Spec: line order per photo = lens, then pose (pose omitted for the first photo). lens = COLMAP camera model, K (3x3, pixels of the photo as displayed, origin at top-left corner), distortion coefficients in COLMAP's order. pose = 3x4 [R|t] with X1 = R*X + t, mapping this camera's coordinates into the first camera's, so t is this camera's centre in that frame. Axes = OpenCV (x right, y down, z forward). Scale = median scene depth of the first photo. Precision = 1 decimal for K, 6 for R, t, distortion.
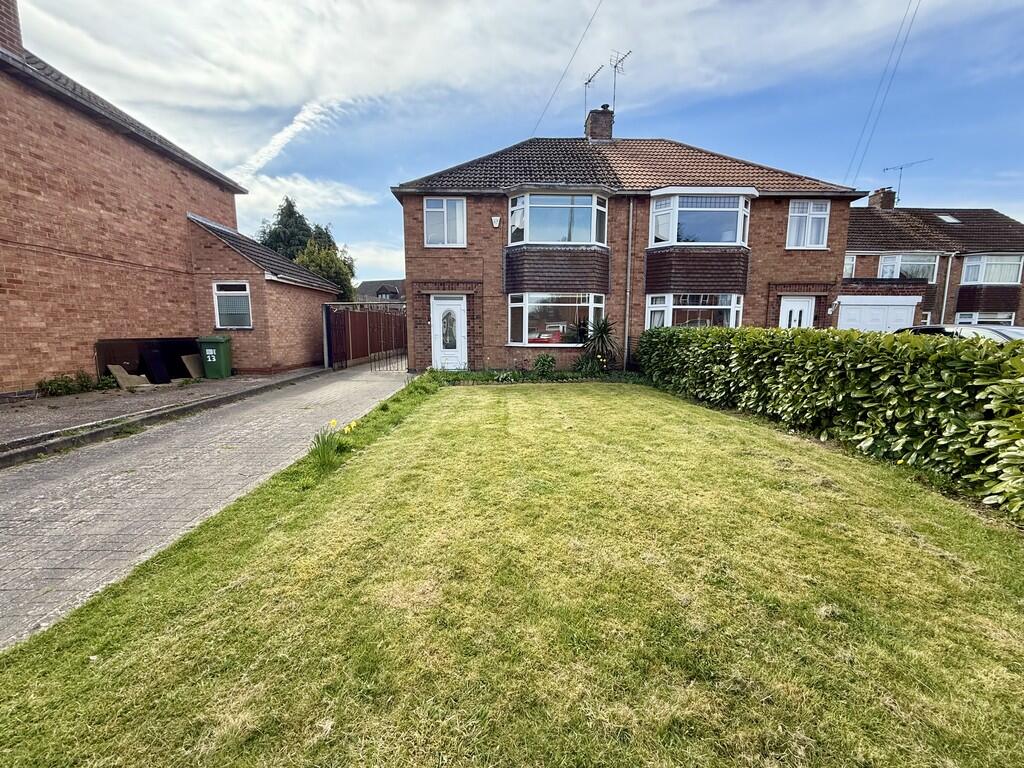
lens RADIAL K [[407.1, 0, 509.3], [0, 407.1, 383.3], [0, 0, 1]] dist [-0.000219, 0.000052]
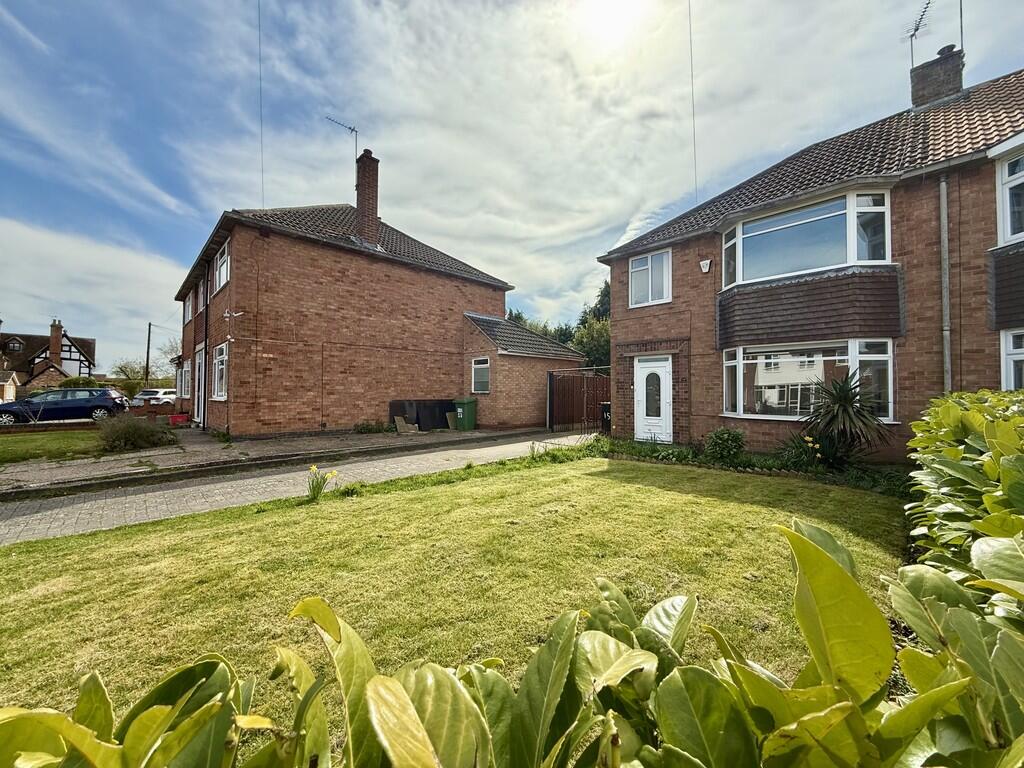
lens RADIAL K [[407.1, 0, 509.3], [0, 407.1, 383.3], [0, 0, 1]] dist [-0.000219, 0.000052]
pose [[0.669930, -0.015655, -0.742259, 0.311887], [-0.100492, 0.988665, -0.111551, -0.027903], [0.735592, 0.149322, 0.660763, 0.193635]]
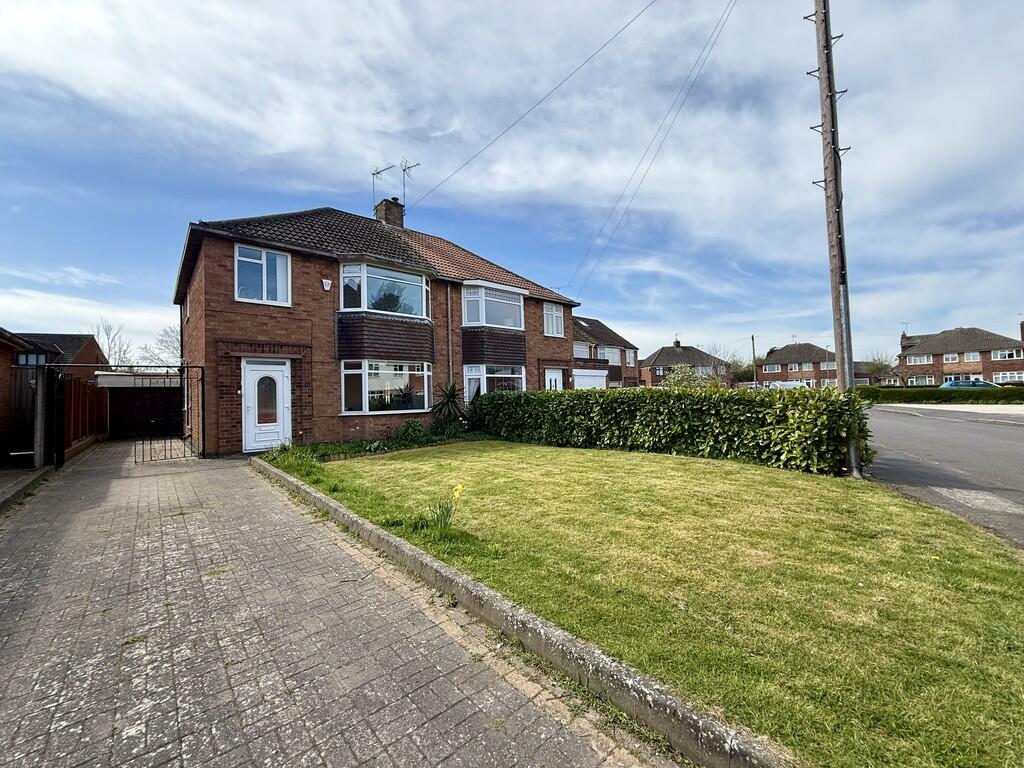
lens RADIAL K [[407.1, 0, 509.3], [0, 407.1, 383.3], [0, 0, 1]] dist [-0.000219, 0.000052]
pose [[0.762601, -0.002075, 0.646866, -0.321288], [0.113225, 0.984985, -0.130323, -0.001624], [-0.636883, 0.172626, 0.751385, 0.062828]]
